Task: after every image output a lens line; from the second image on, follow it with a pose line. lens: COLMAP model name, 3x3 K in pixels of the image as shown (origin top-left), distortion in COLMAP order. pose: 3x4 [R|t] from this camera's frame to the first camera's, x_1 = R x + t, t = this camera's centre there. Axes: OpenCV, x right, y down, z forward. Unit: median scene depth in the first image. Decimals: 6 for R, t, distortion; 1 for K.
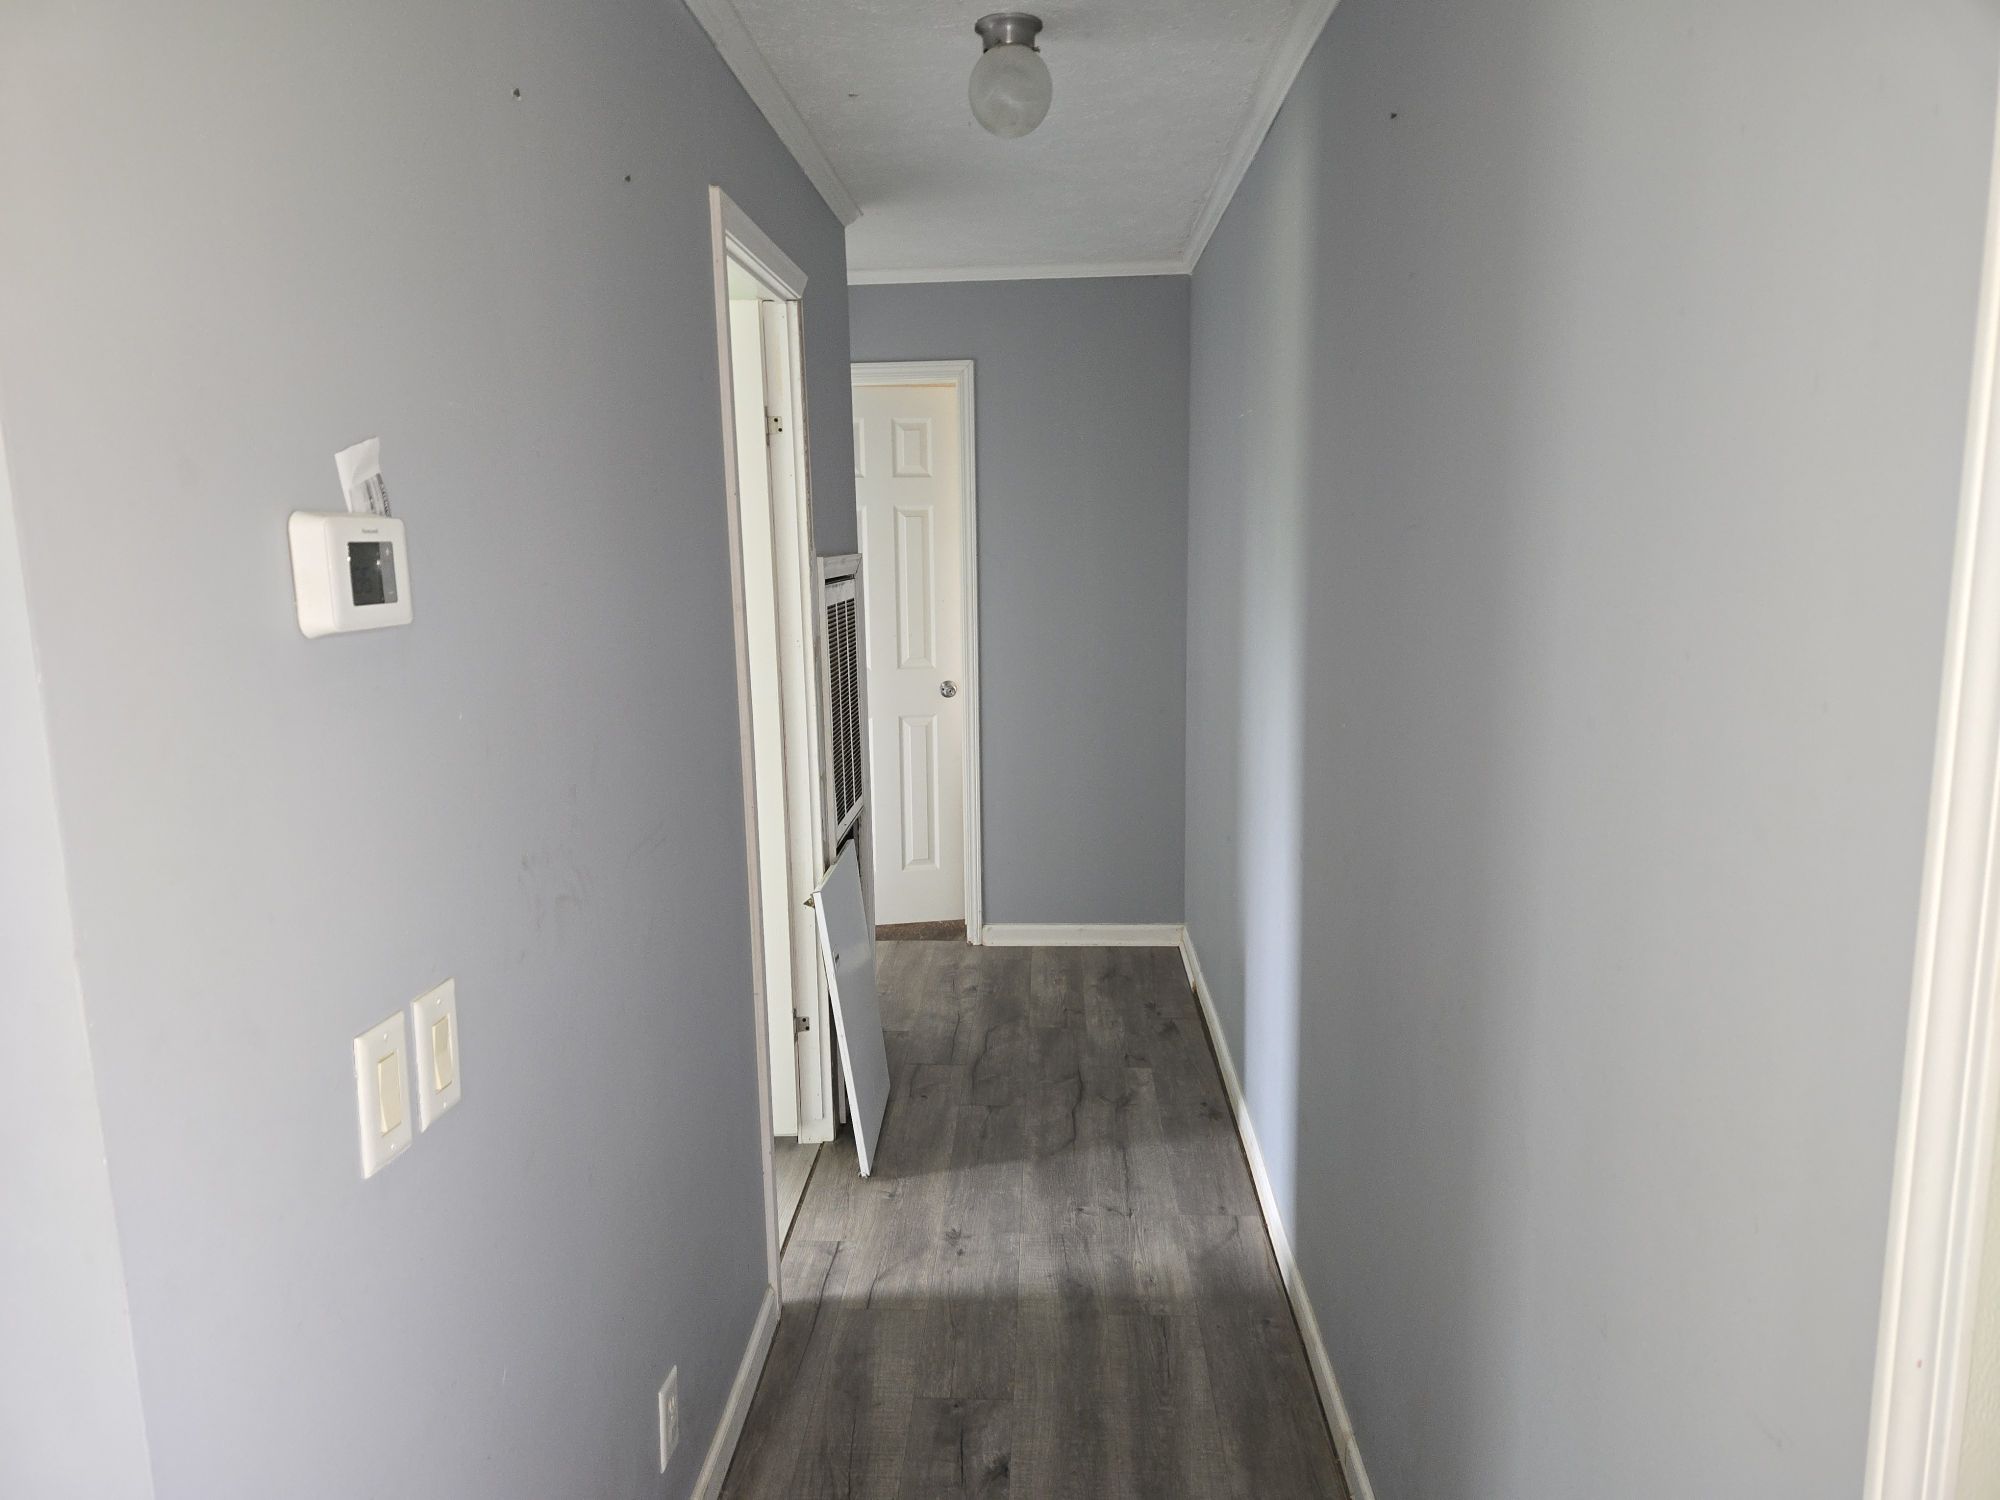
lens RADIAL K [[1345.4, 0, 996.4], [0, 1345.4, 751.6], [0, 0, 1]] dist [0.030500, -0.005984]
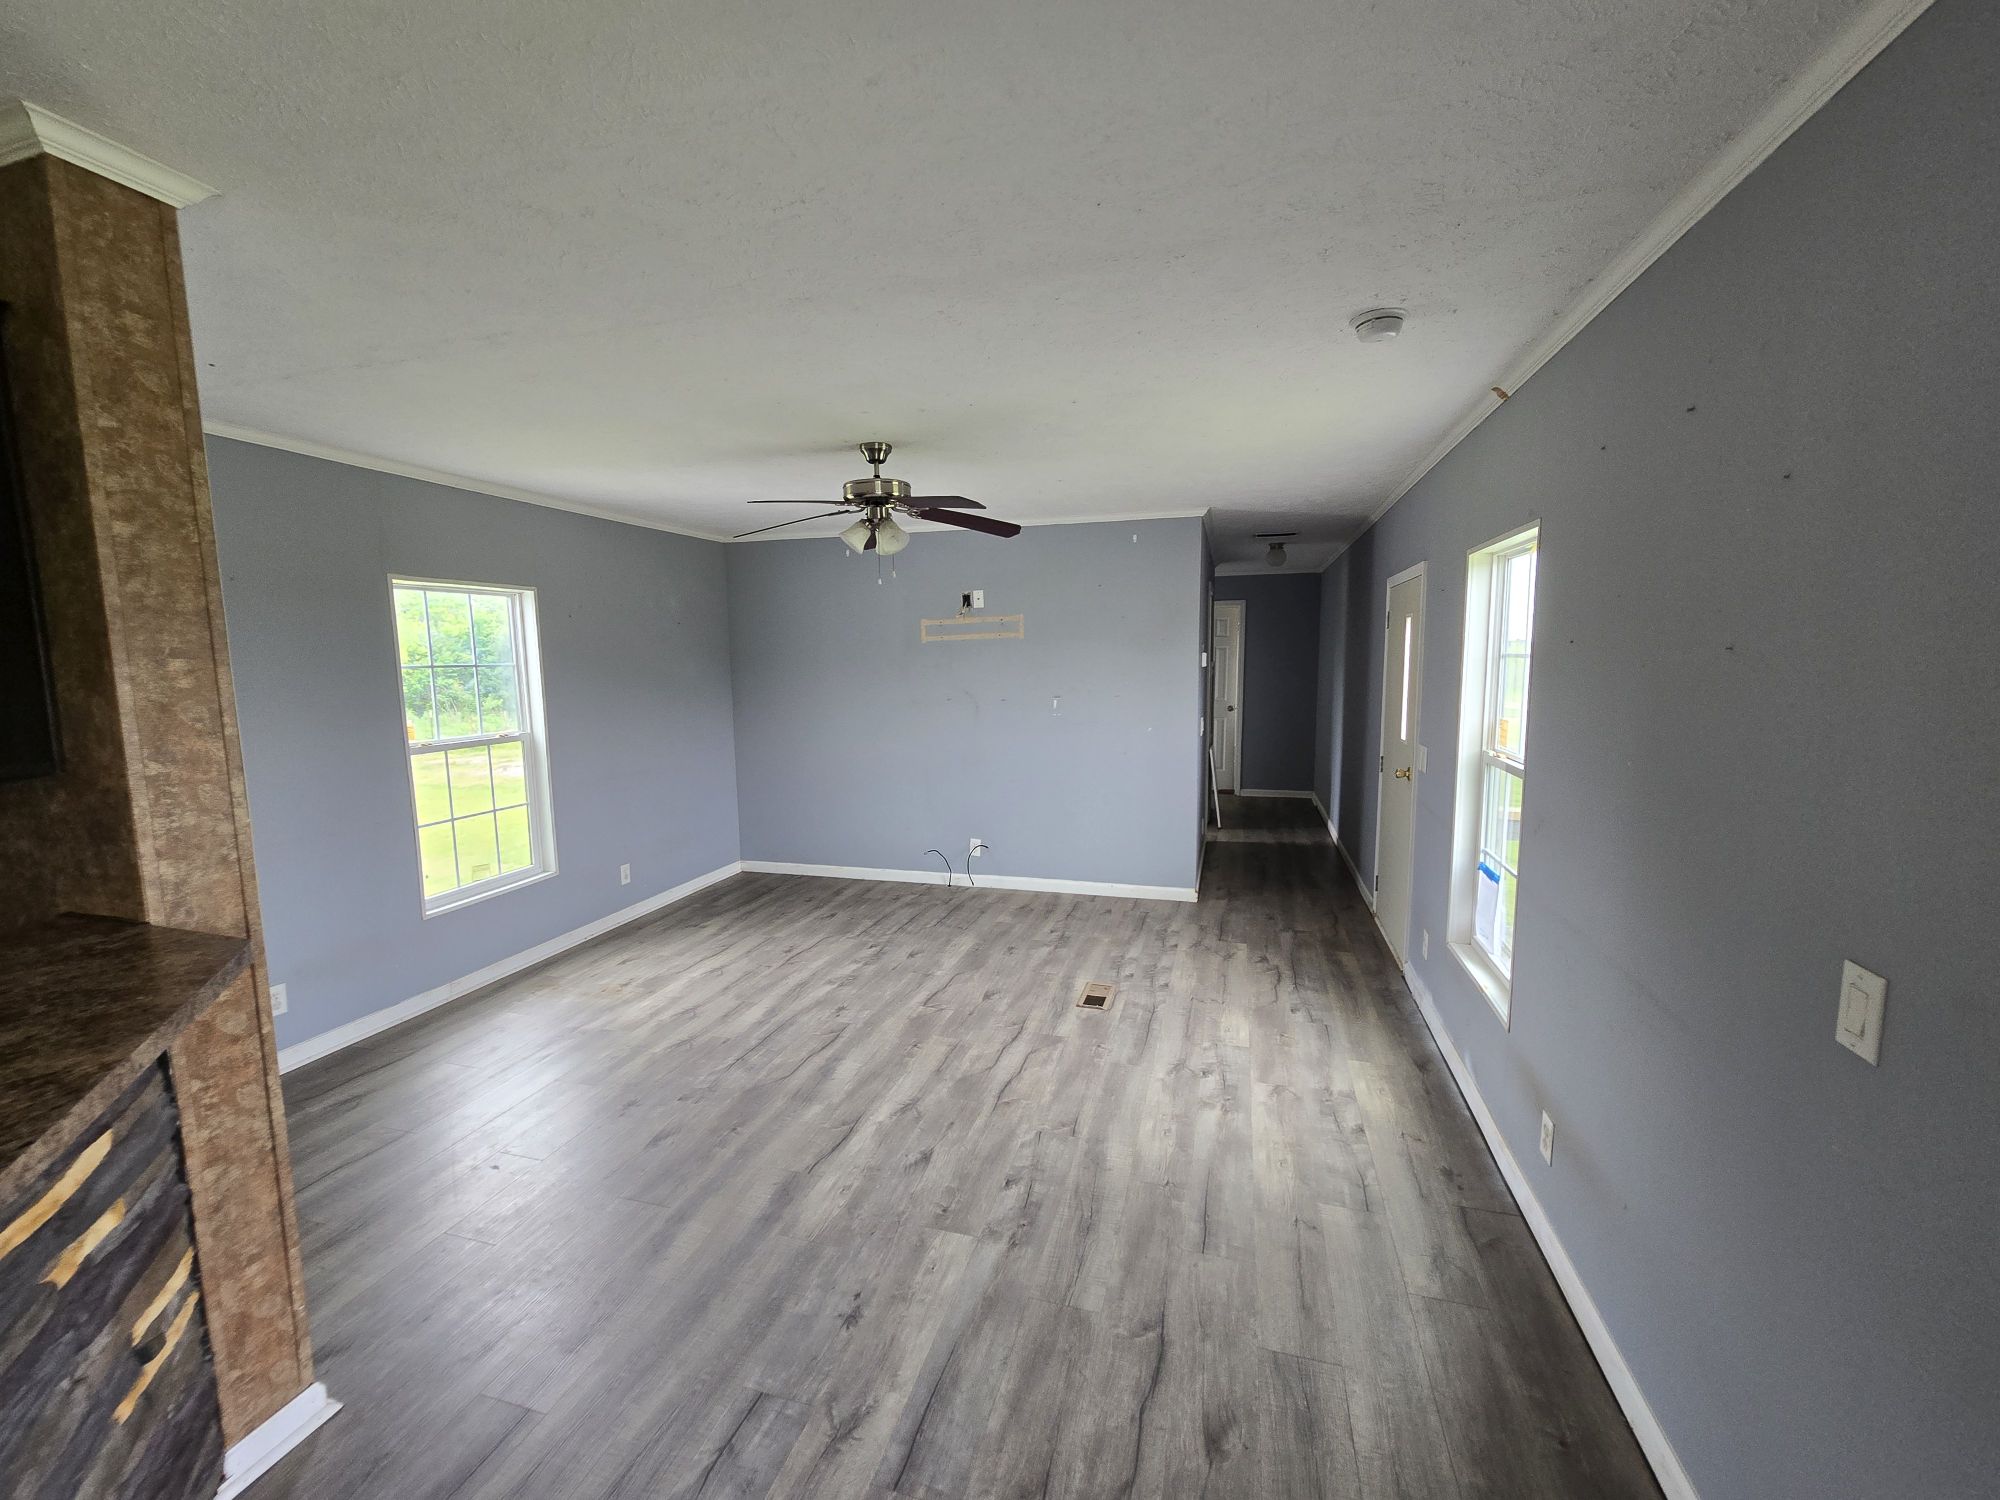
lens RADIAL K [[813.4, 0, 1007.1], [0, 813.4, 747.5], [0, 0, 1]] dist [-0.000127, -0.000395]
pose [[0.973836, 0.033138, -0.224823, -0.109982], [-0.041203, 0.998661, -0.031276, 0.114434], [0.223486, 0.039721, 0.973898, -0.837360]]
